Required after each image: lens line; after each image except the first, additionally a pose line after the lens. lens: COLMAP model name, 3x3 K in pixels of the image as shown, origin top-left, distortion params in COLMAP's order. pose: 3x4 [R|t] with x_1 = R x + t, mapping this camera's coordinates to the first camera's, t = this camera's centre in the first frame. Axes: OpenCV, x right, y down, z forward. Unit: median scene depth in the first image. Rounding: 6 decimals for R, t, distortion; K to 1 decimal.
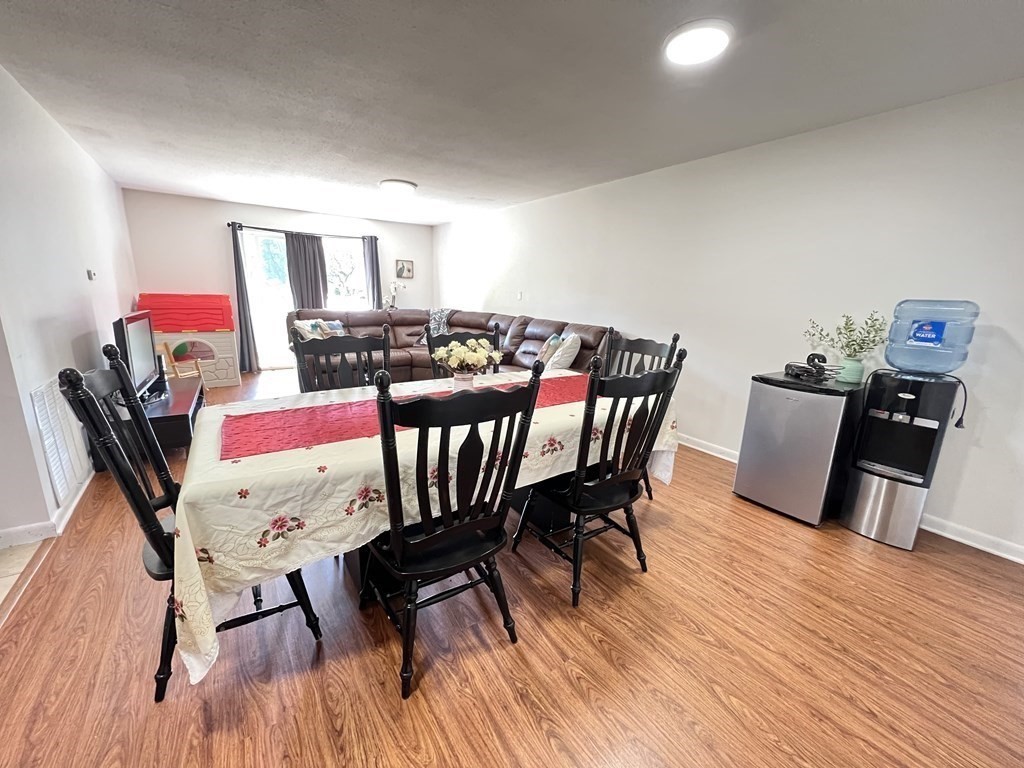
lens RADIAL K [[413.1, 0, 516.7], [0, 413.1, 385.6], [0, 0, 1]] dist [-0.000009, 0.000129]
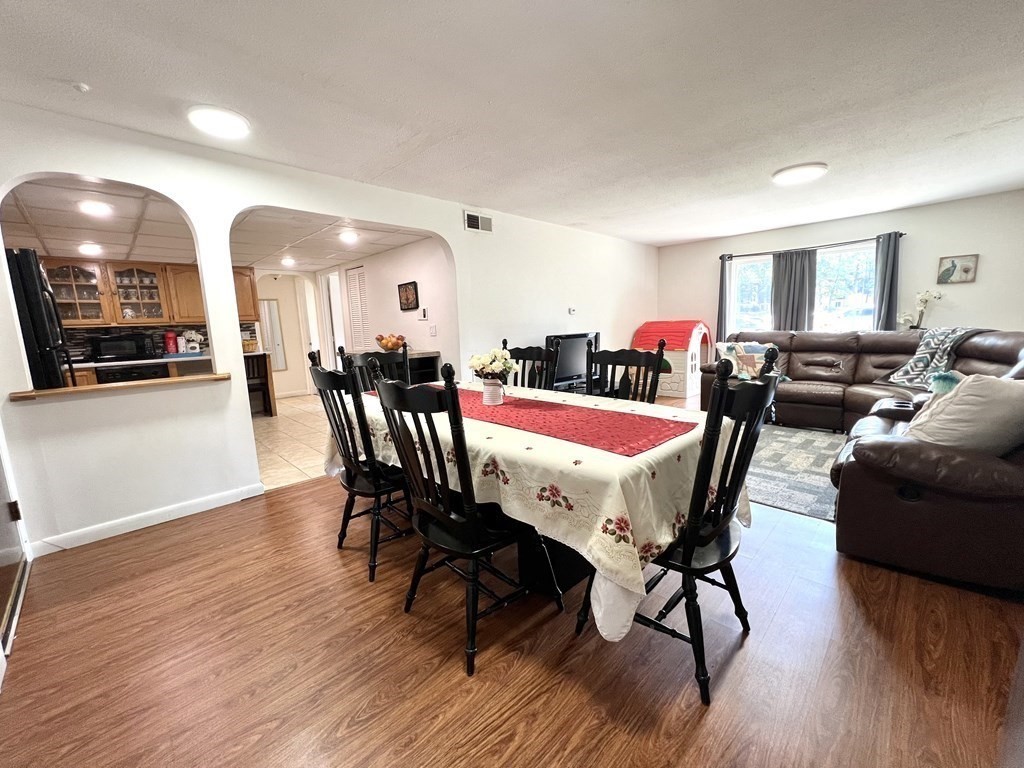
lens RADIAL K [[413.1, 0, 518.8], [0, 413.1, 388.7], [0, 0, 1]] dist [-0.000009, 0.000129]
pose [[0.169092, 0.120112, -0.978254, 0.899843], [-0.178968, 0.979788, 0.089365, -0.110009], [0.969215, 0.159965, 0.187170, 0.804283]]
